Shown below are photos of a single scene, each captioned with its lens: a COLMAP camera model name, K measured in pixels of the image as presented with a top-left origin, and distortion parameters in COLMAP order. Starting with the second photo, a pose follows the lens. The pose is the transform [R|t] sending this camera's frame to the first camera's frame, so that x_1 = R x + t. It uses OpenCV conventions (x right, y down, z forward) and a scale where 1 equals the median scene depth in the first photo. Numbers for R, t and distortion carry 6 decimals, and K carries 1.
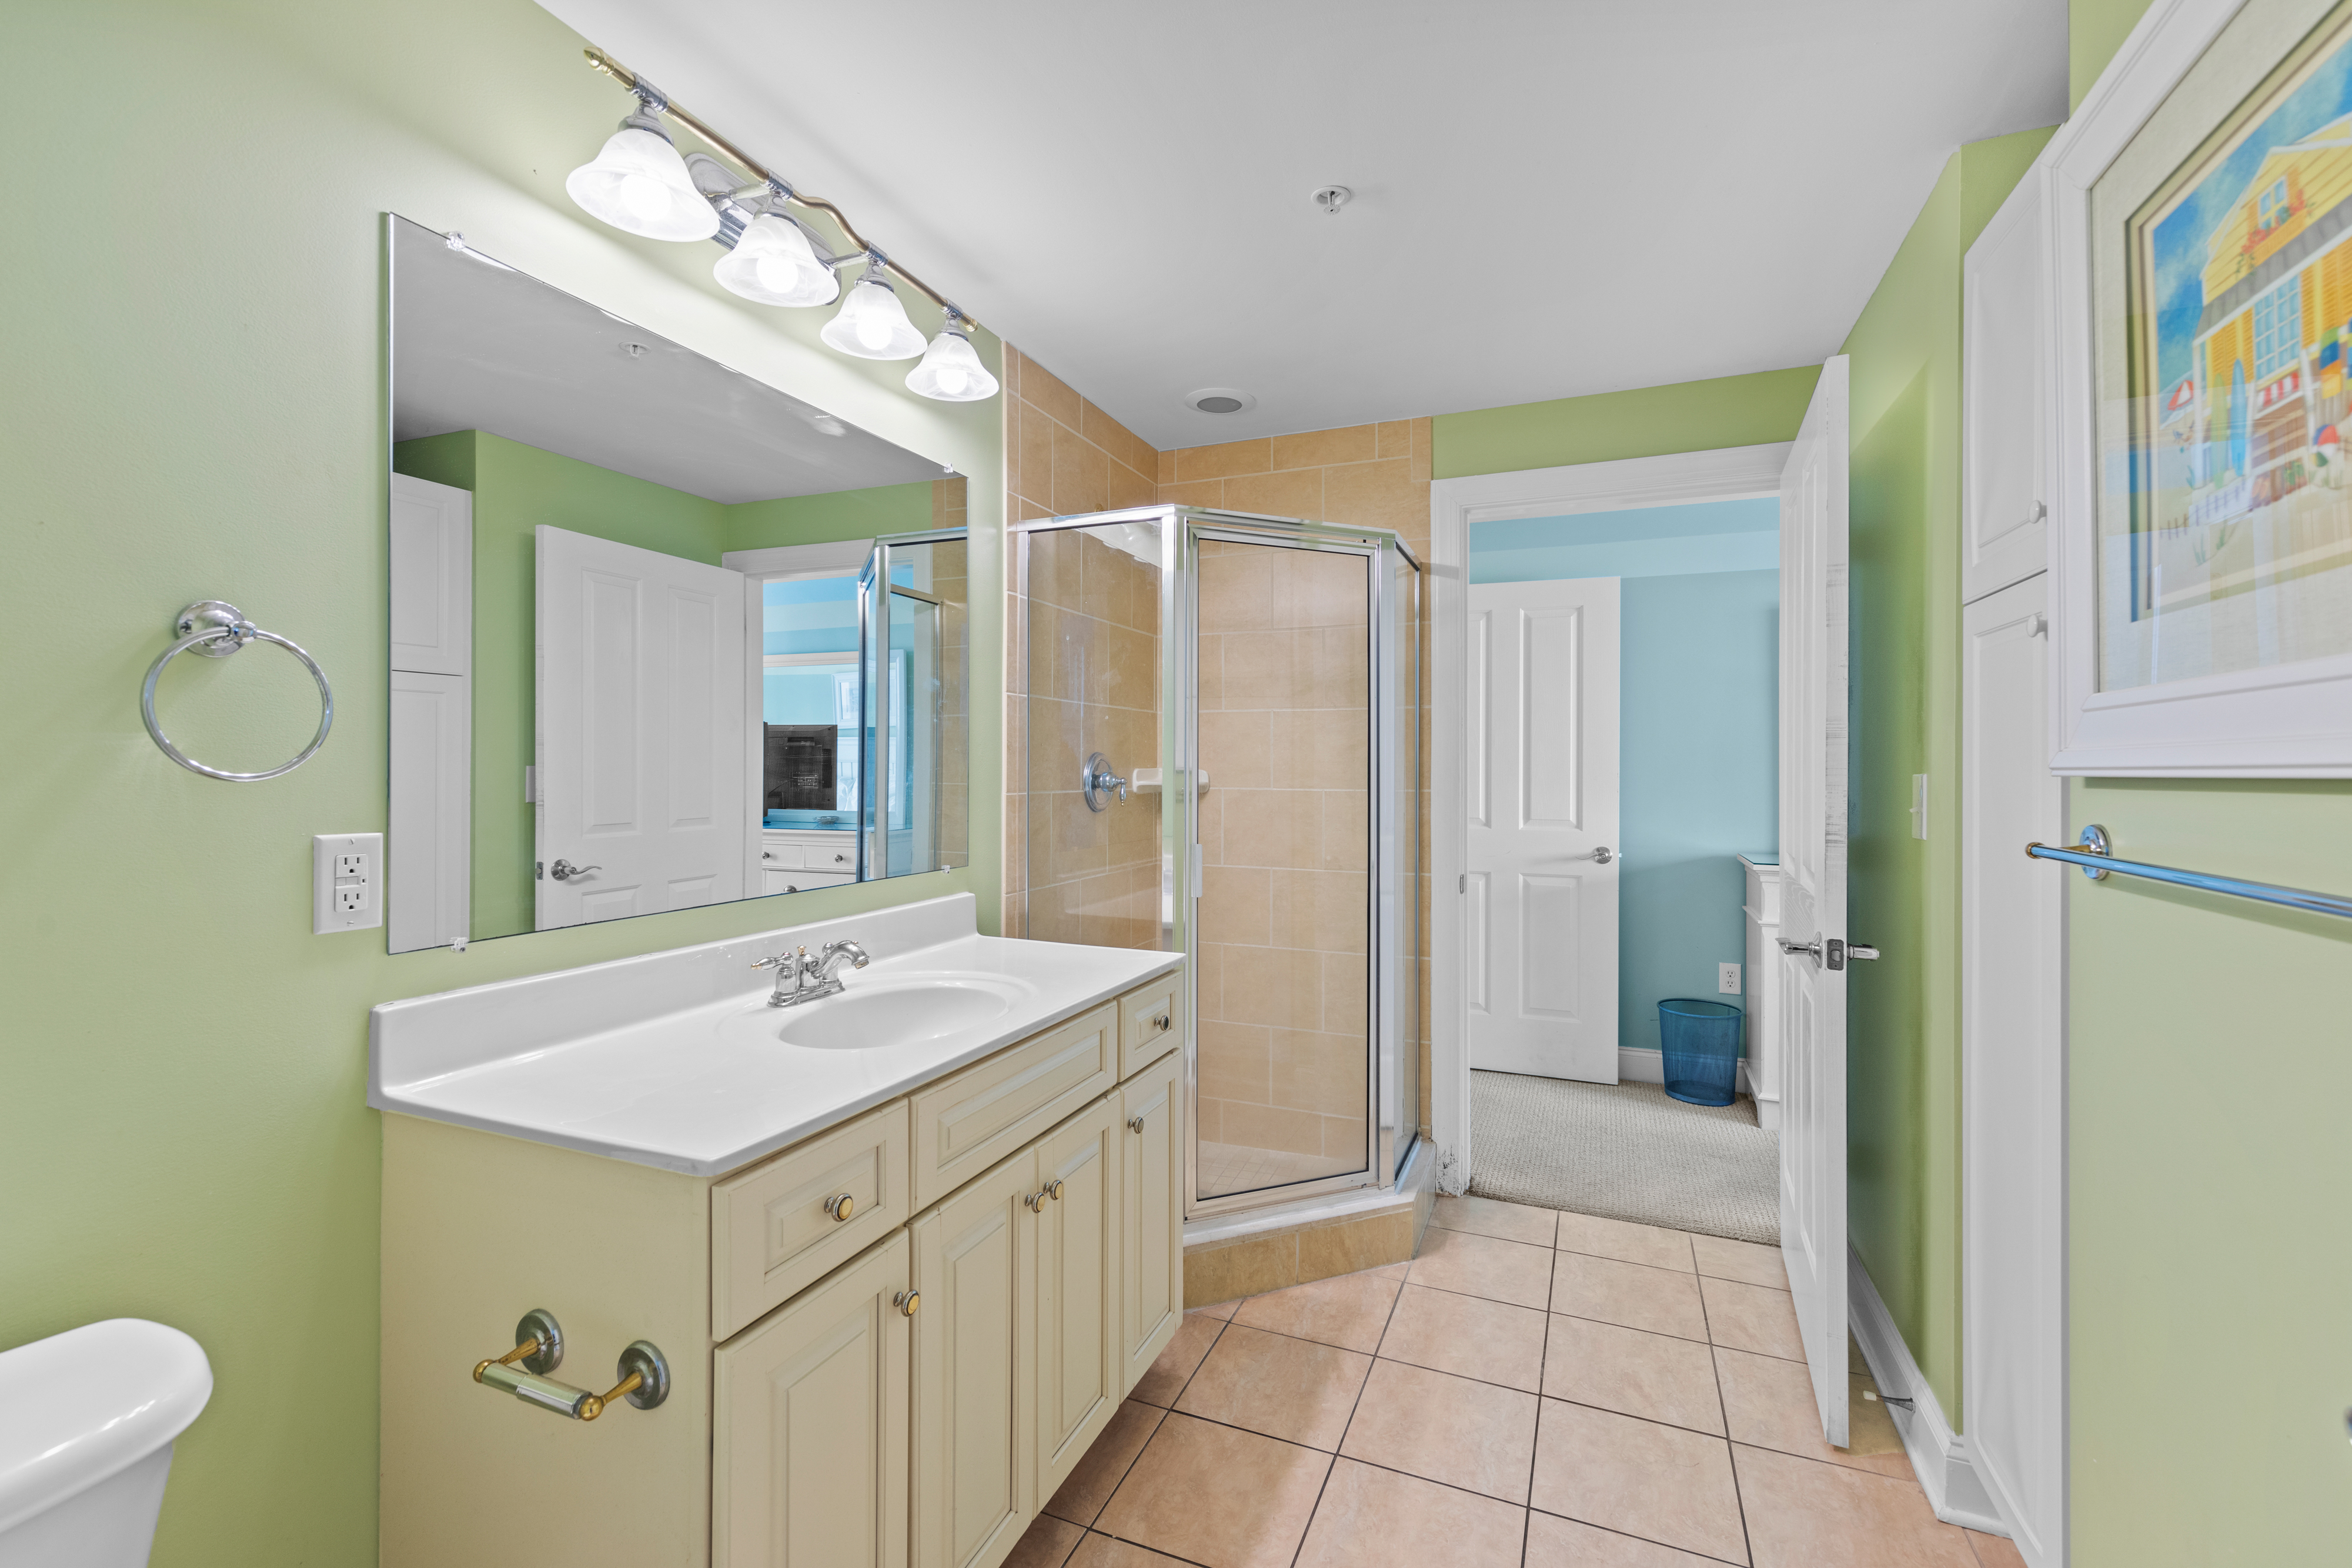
lens RADIAL K [[969.9, 0, 1189.6], [0, 969.9, 791.9], [0, 0, 1]] dist [0.002253, -0.000039]
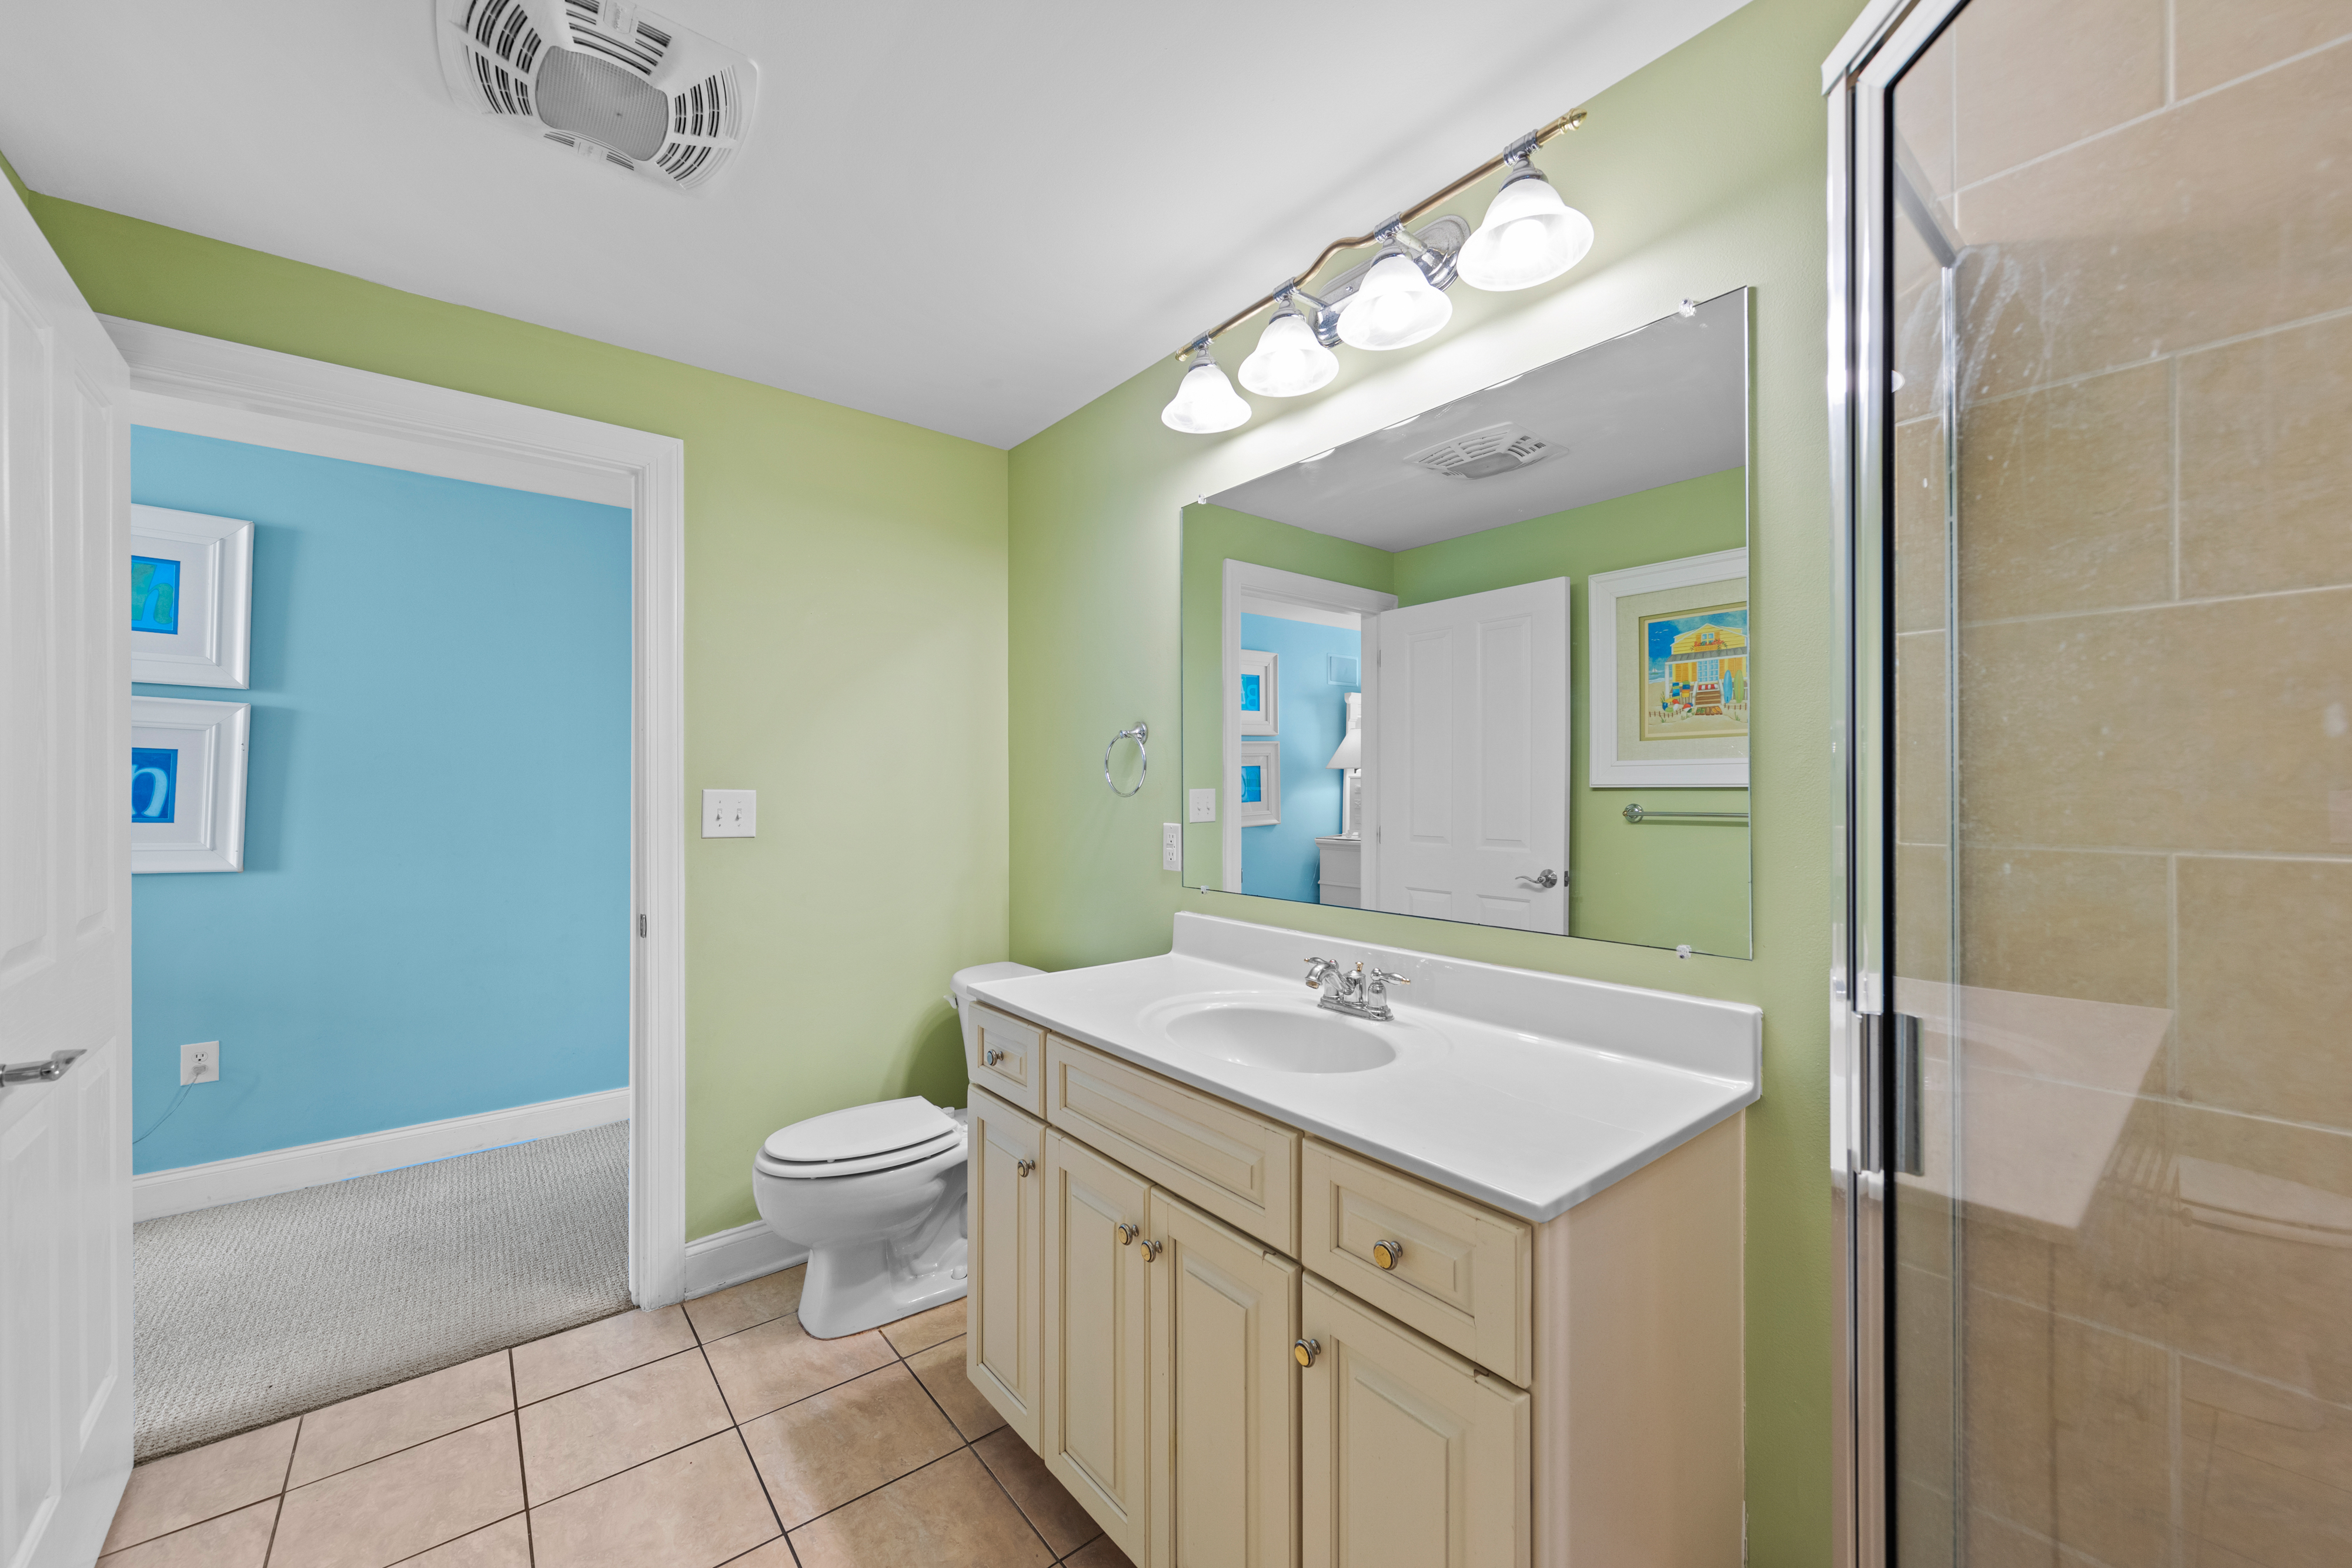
lens RADIAL K [[935.9, 0, 1183.8], [0, 935.9, 794.0], [0, 0, 1]] dist [0.001416, -0.000089]
pose [[-0.497025, 0.001986, -0.867734, 0.647066], [-0.019719, 0.999713, 0.013582, -0.036119], [0.867512, 0.023862, -0.496843, 1.543332]]
